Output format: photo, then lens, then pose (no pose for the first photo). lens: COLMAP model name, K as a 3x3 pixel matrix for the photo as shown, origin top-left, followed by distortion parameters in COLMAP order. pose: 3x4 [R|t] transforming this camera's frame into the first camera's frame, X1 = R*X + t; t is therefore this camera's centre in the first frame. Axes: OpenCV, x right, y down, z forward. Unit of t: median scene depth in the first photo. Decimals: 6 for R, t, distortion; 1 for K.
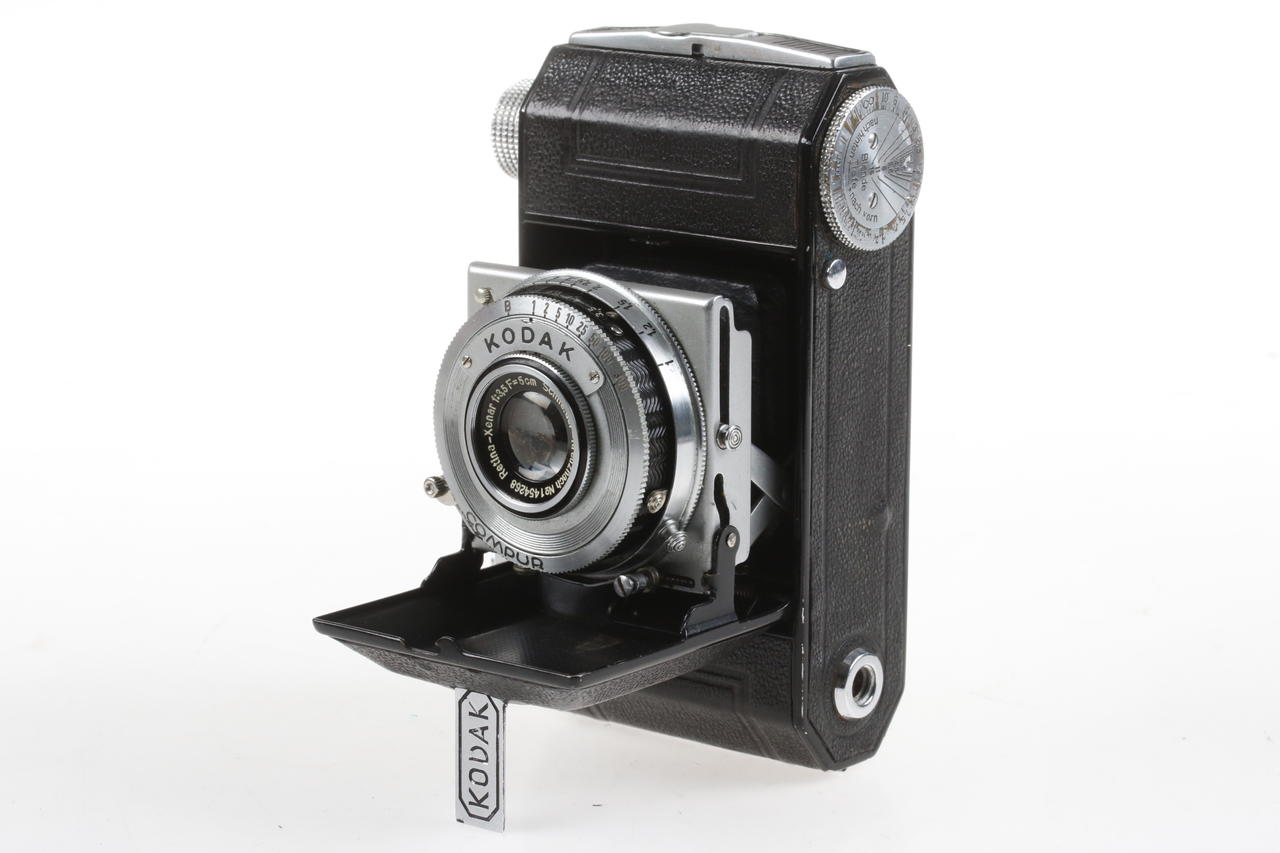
lens RADIAL K [[4105.0, 0, 640.0], [0, 4105.0, 426.5], [0, 0, 1]] dist [0.142129, 0.456966]
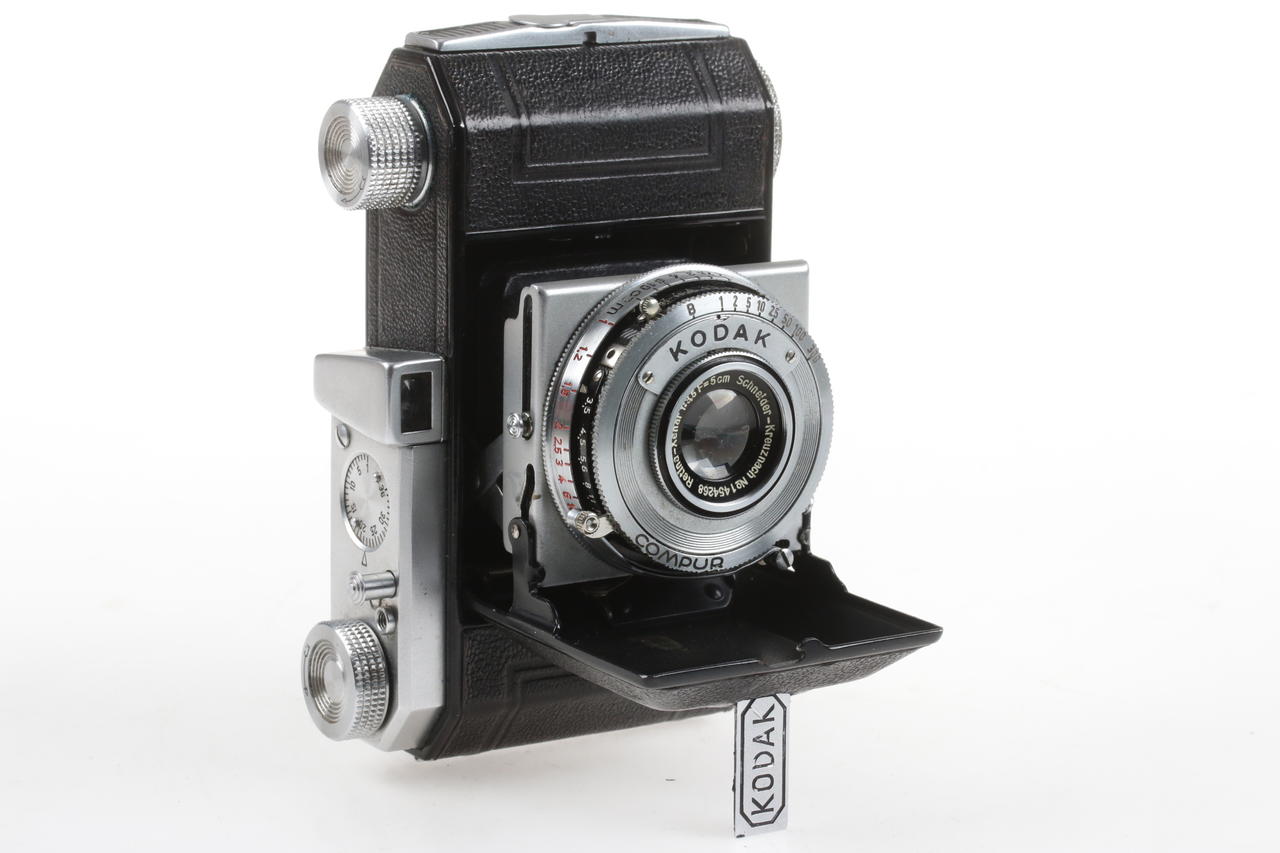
lens RADIAL K [[4105.0, 0, 640.0], [0, 4105.0, 426.5], [0, 0, 1]] dist [0.142129, 0.456966]
pose [[0.293665, -0.188138, 0.937211, -0.953701], [0.178963, 0.973925, 0.139432, -0.140145], [-0.939006, 0.126780, 0.319678, 0.702482]]
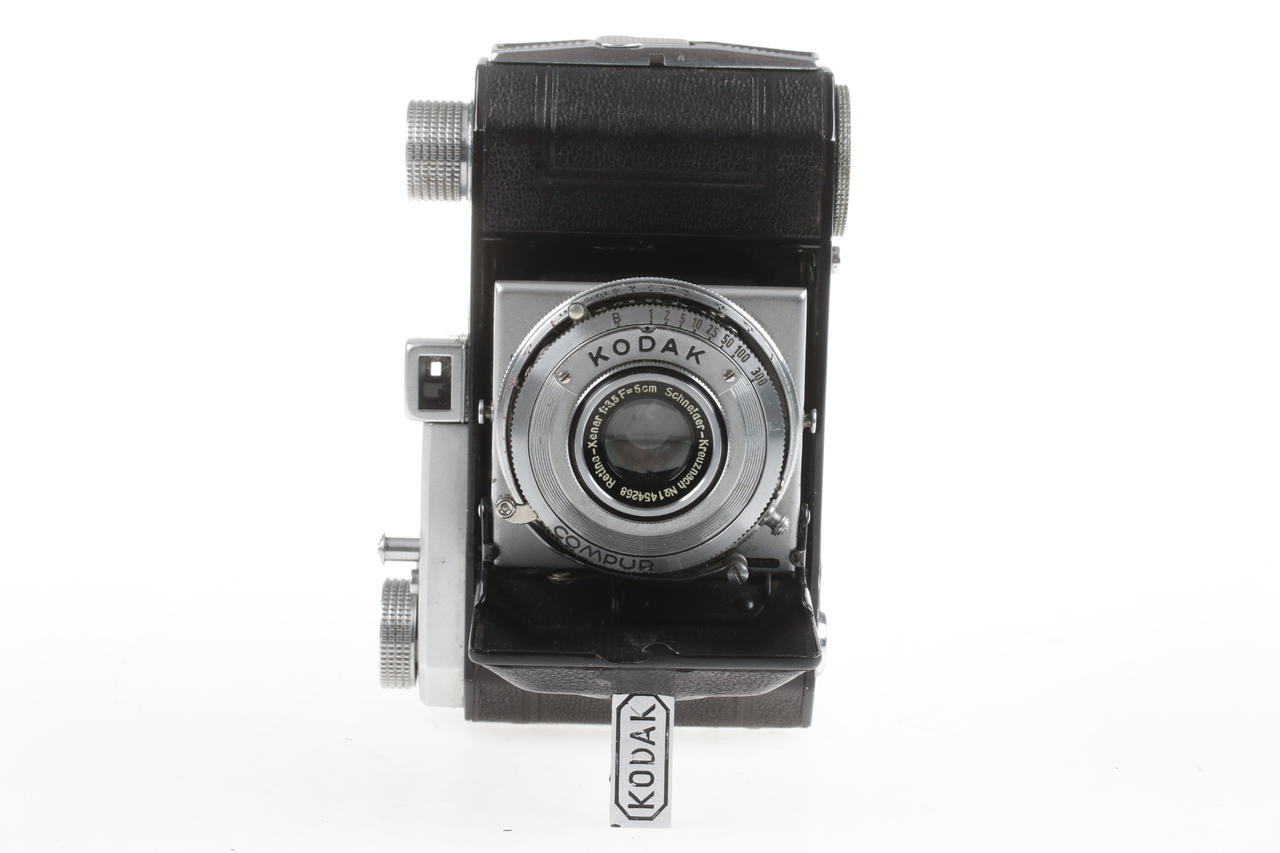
lens RADIAL K [[4105.0, 0, 640.0], [0, 4105.0, 426.5], [0, 0, 1]] dist [0.142129, 0.456966]
pose [[0.762122, -0.109166, 0.638163, -0.683345], [0.108670, 0.993267, 0.040132, -0.042955], [-0.638248, 0.038764, 0.768854, 0.209790]]
